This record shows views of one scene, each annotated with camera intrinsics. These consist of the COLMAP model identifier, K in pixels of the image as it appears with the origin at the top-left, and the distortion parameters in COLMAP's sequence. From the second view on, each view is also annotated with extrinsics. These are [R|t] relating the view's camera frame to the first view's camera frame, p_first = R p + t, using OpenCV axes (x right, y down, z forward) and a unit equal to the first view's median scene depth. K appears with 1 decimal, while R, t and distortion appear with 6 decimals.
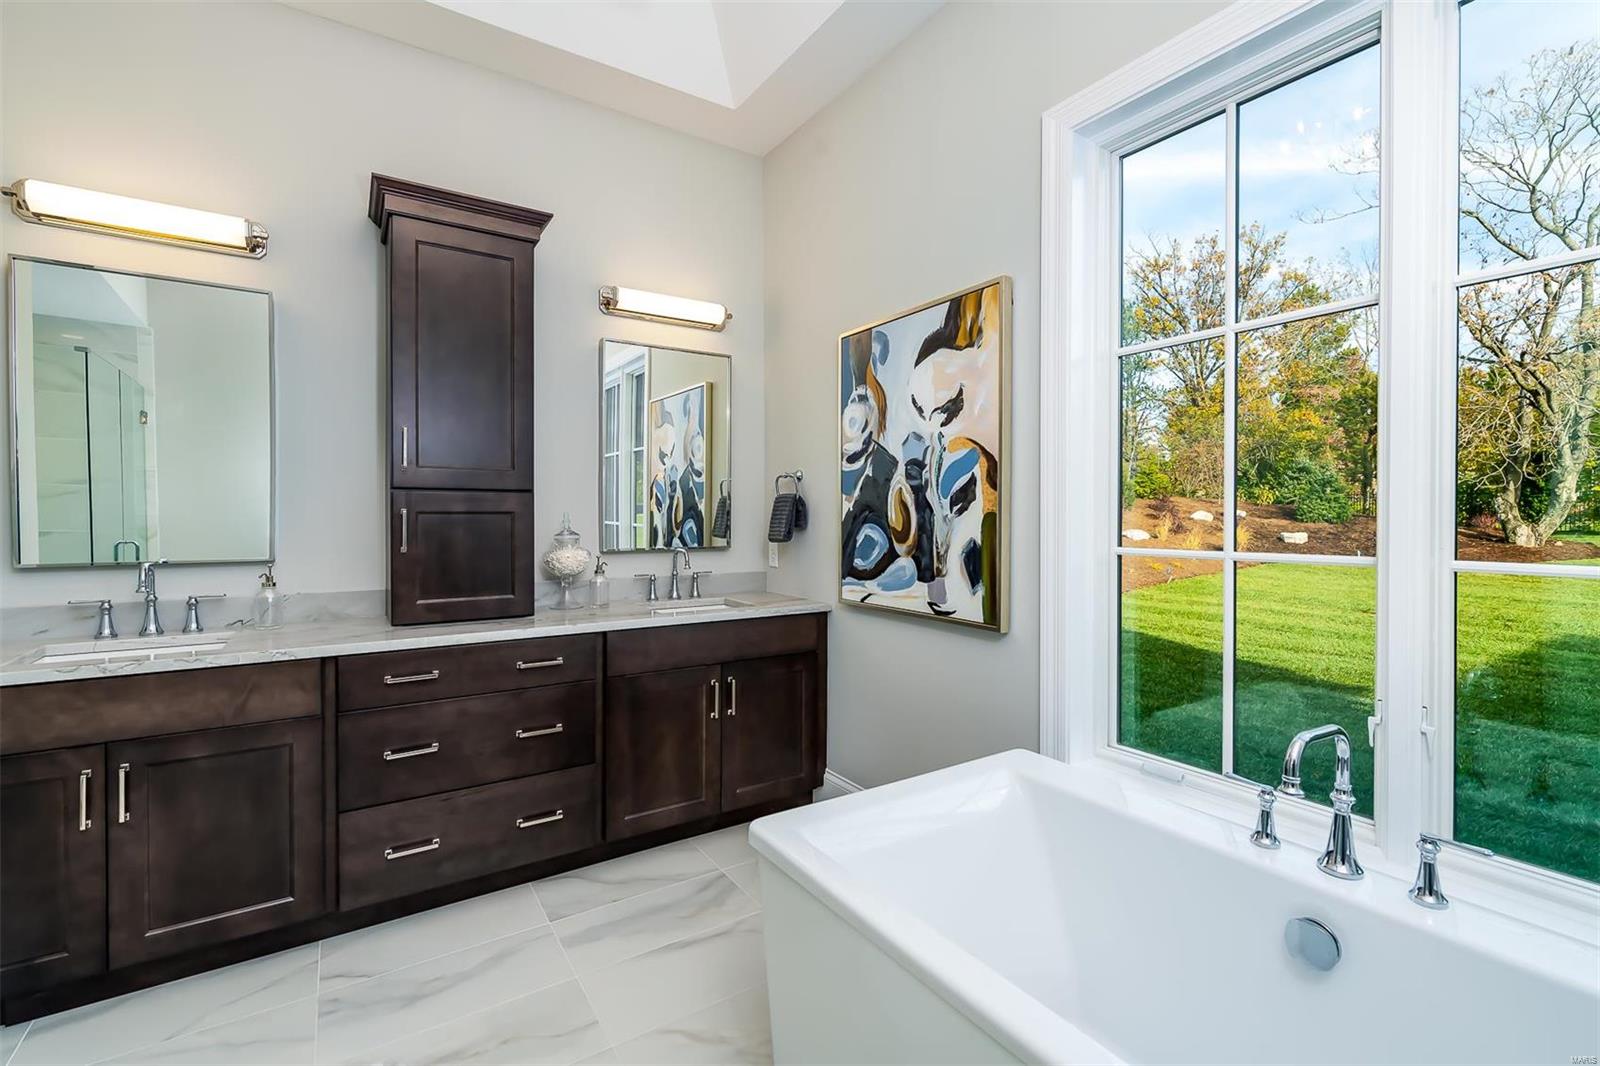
lens RADIAL K [[707.3, 0, 794.1], [0, 707.3, 521.2], [0, 0, 1]] dist [0.005330, -0.002266]
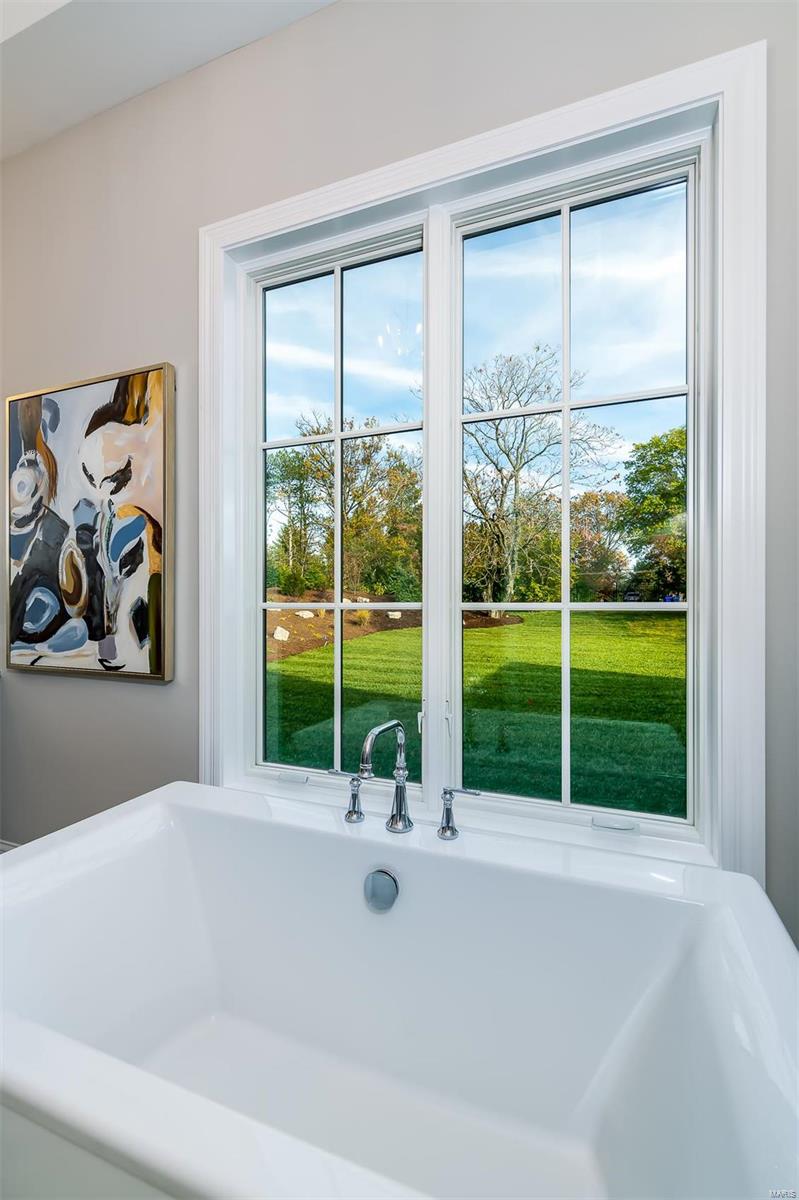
lens RADIAL K [[530.4, 0, 397.1], [0, 530.4, 600.9], [0, 0, 1]] dist [0.005330, -0.002266]
pose [[0.814995, 0.003582, 0.579457, 0.091339], [0.002917, 0.999943, -0.010284, 0.036181], [-0.579460, 0.010072, 0.814938, 0.088179]]
